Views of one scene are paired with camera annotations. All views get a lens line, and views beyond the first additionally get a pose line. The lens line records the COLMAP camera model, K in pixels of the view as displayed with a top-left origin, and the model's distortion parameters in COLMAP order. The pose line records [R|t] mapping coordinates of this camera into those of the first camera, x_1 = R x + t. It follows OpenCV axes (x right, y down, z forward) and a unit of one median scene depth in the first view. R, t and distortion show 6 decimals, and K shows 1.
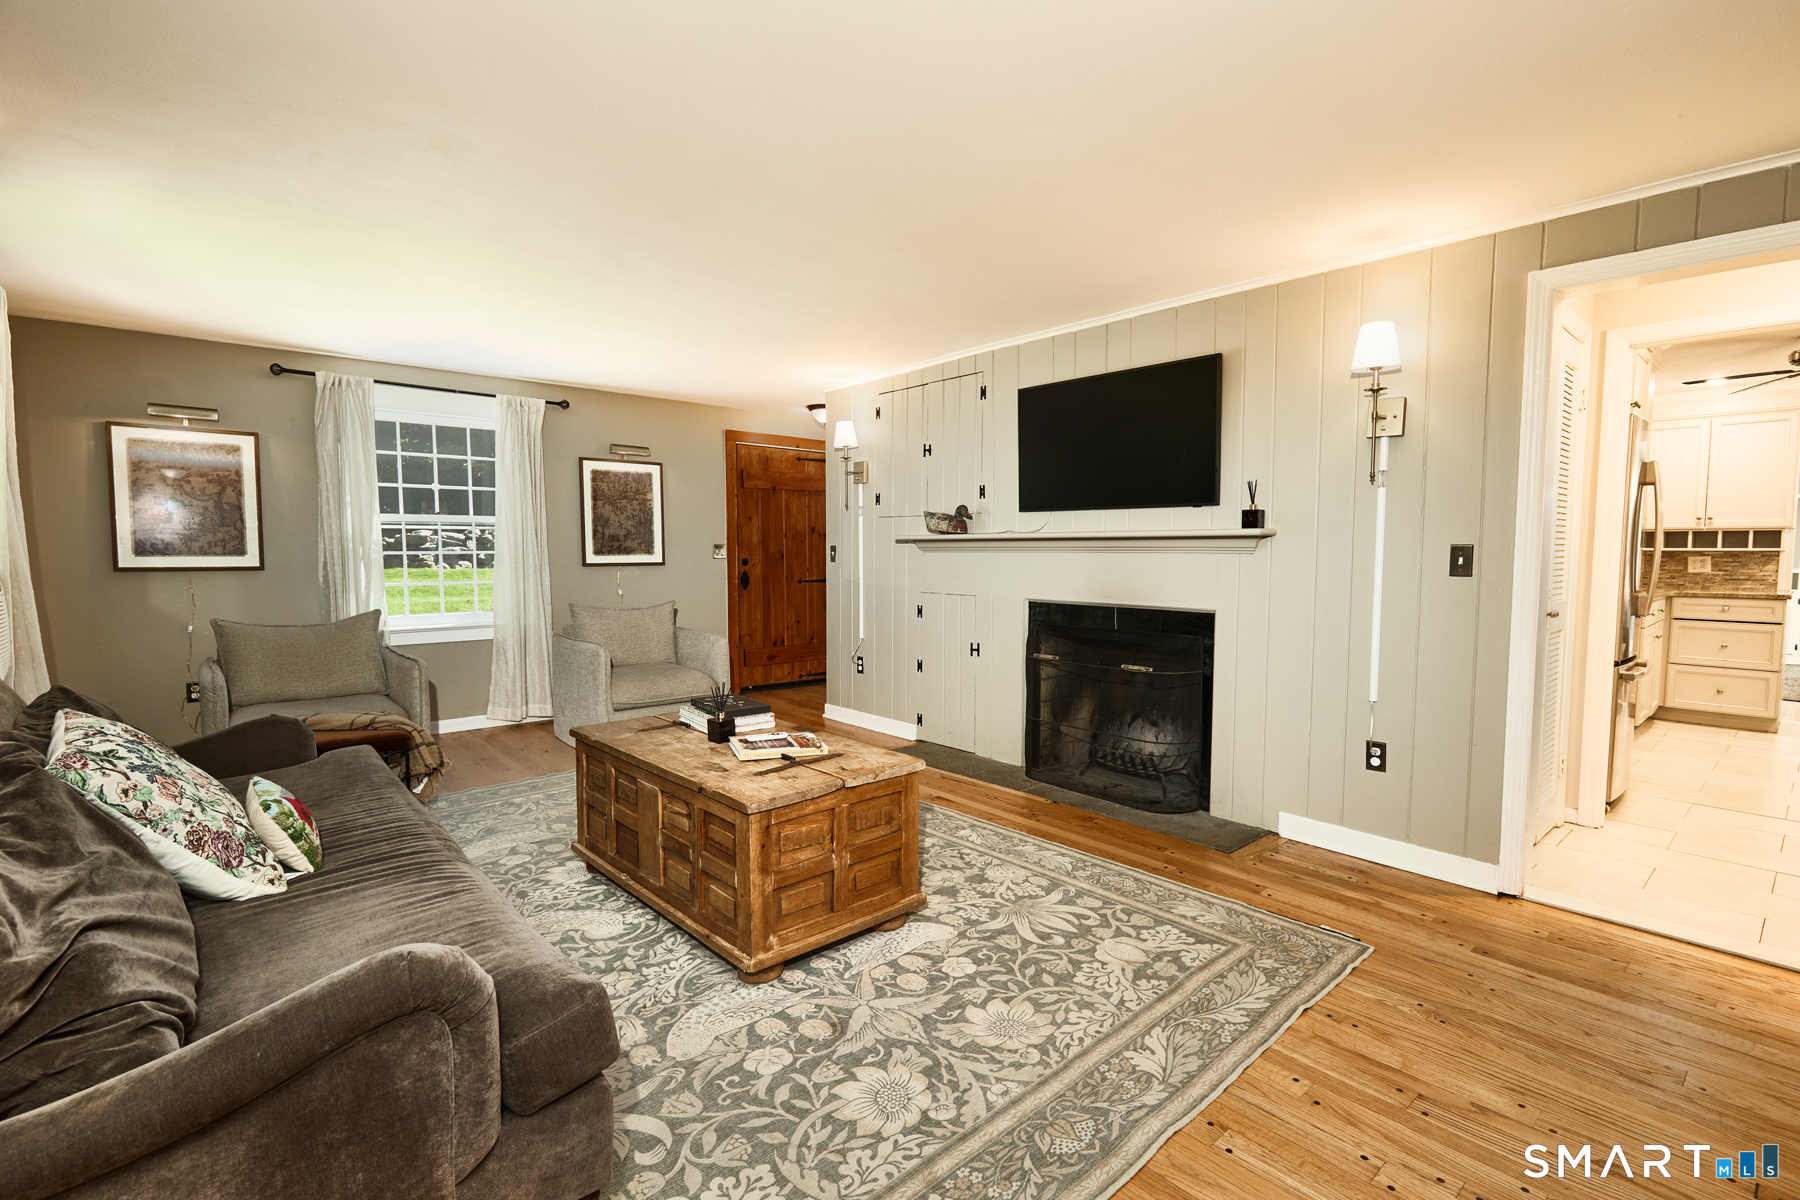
lens RADIAL K [[822.6, 0, 900.0], [0, 822.6, 600.0], [0, 0, 1]] dist [0.001698, 0.000205]
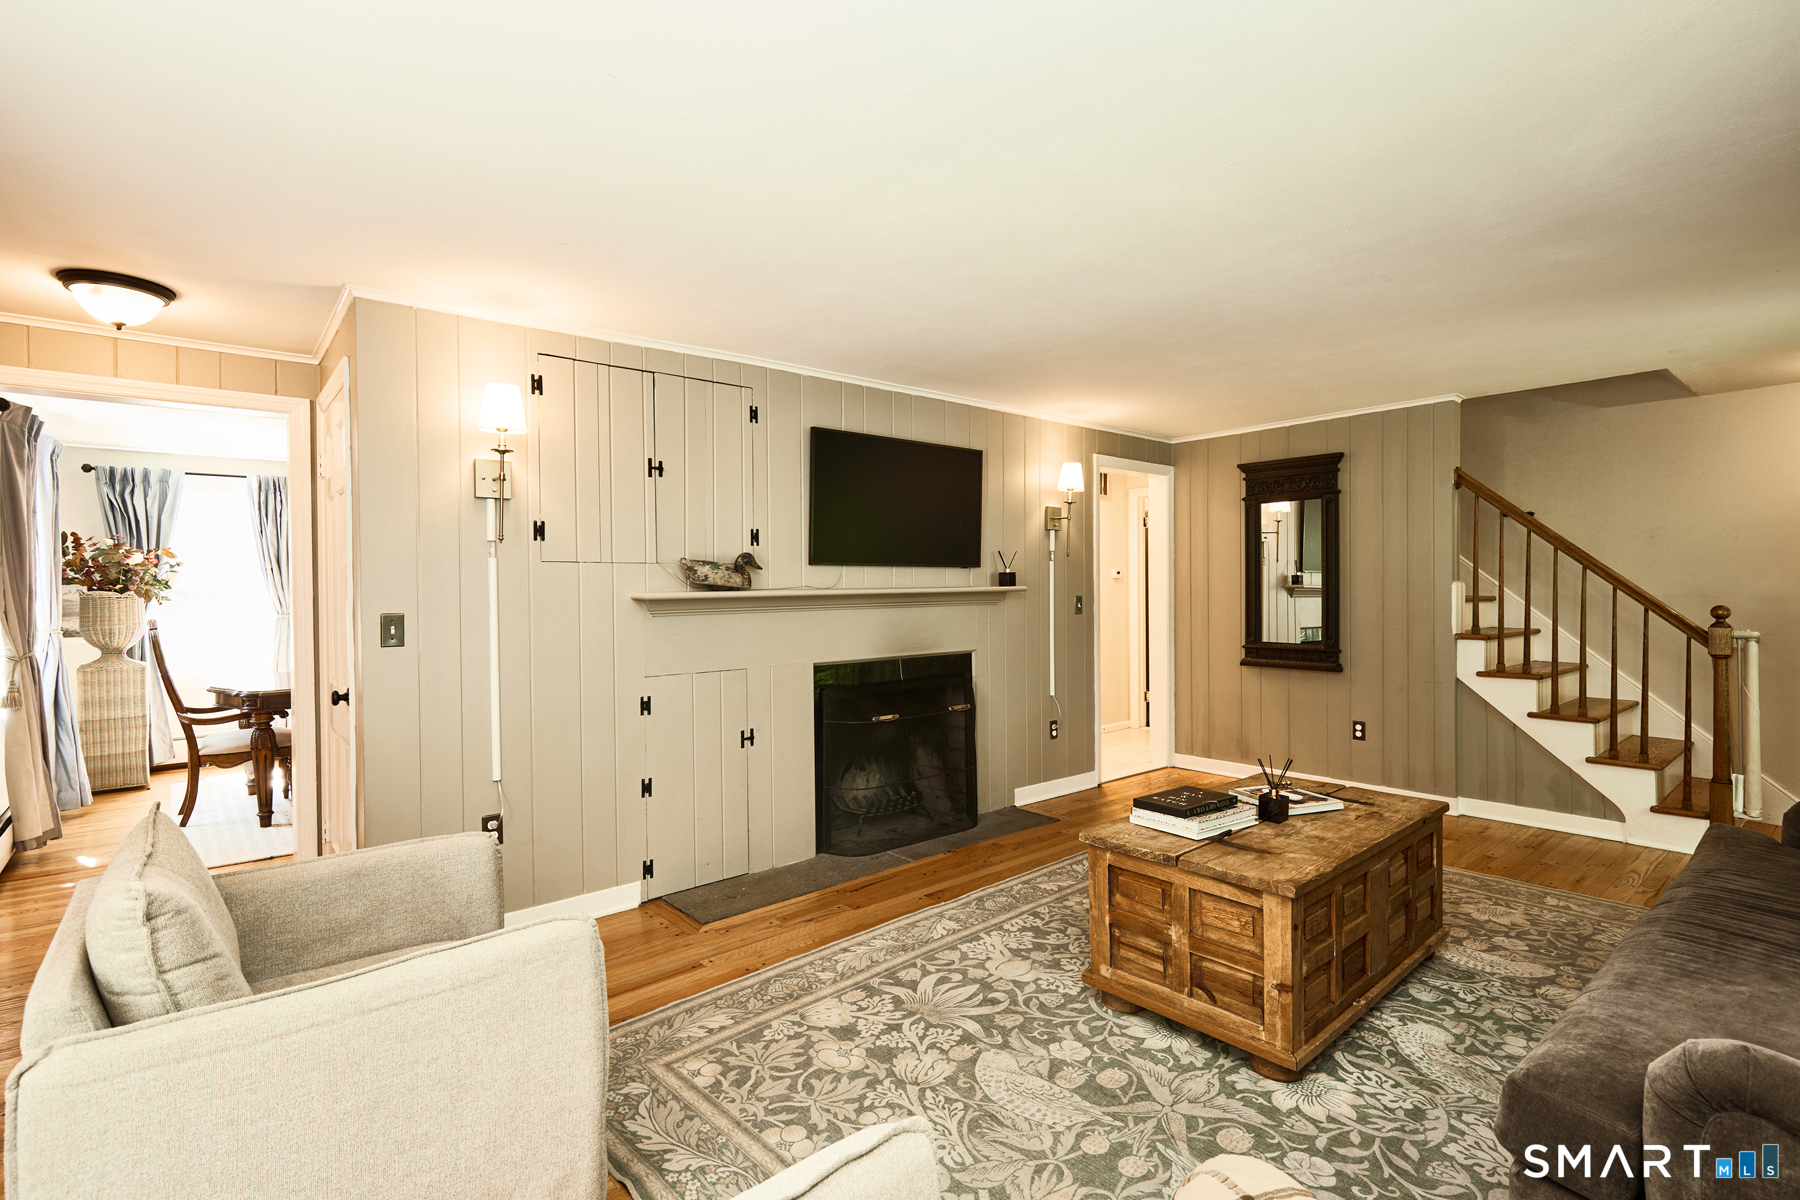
lens RADIAL K [[845.5, 0, 900.0], [0, 845.5, 600.0], [0, 0, 1]] dist [-0.002236, -0.000782]
pose [[0.023627, -0.018074, 0.999557, -0.865299], [0.074874, 0.997060, 0.016259, -0.089258], [-0.996913, 0.074457, 0.024911, 1.019581]]
